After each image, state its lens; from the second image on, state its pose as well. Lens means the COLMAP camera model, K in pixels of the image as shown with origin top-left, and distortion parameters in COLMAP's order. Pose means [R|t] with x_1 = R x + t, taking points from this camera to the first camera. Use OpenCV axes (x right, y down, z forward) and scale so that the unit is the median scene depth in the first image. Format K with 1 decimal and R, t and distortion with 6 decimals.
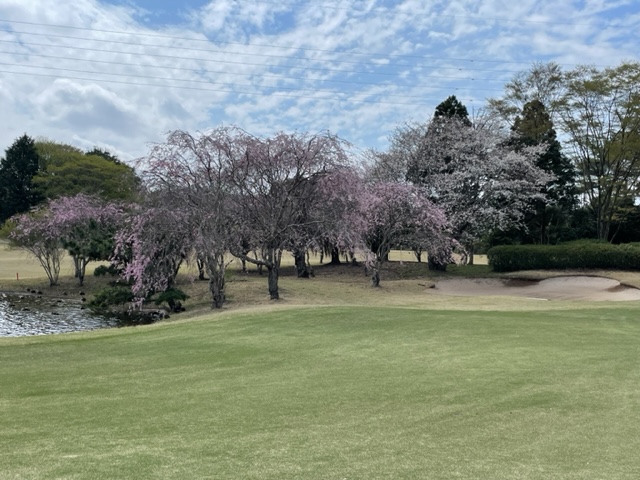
lens RADIAL K [[752.9, 0, 321.7], [0, 752.9, 242.7], [0, 0, 1]] dist [0.058002, 0.000000]
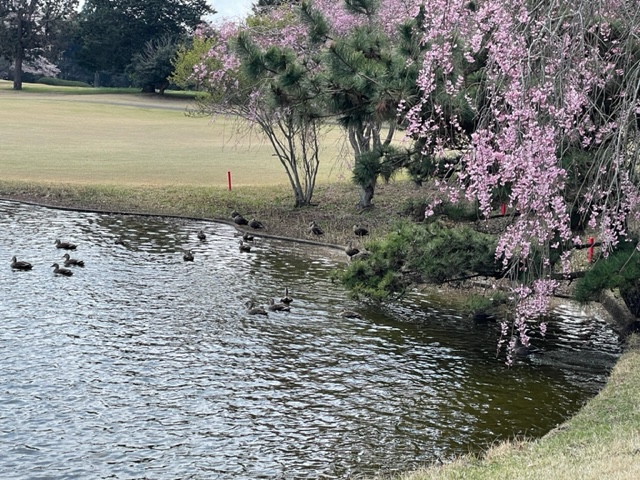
lens RADIAL K [[1323.1, 0, 324.4], [0, 1323.1, 239.1], [0, 0, 1]] dist [0.129811, 0.000000]
pose [[0.926727, 0.042817, -0.373289, -0.096420], [-0.012756, 0.996499, 0.082631, 0.018494], [0.375520, -0.071815, 0.924028, 0.405325]]
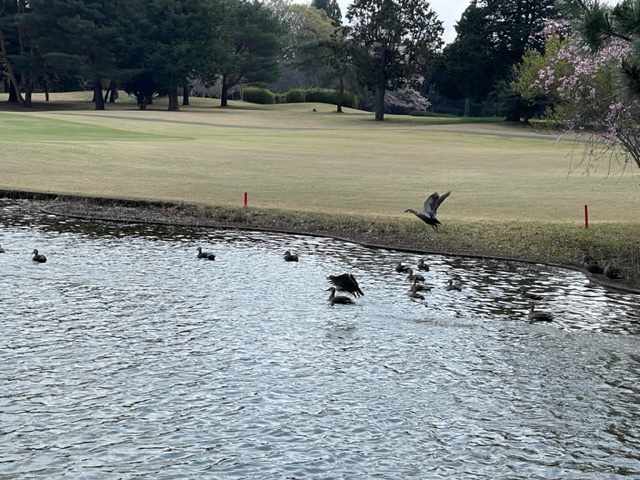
lens RADIAL K [[1323.1, 0, 334.7], [0, 1323.1, 220.5], [0, 0, 1]] dist [0.129811, 0.000000]
pose [[0.791486, 0.039144, -0.609932, -0.147824], [-0.013456, 0.998821, 0.046640, 0.023409], [0.611039, -0.028708, 0.791080, 0.530833]]
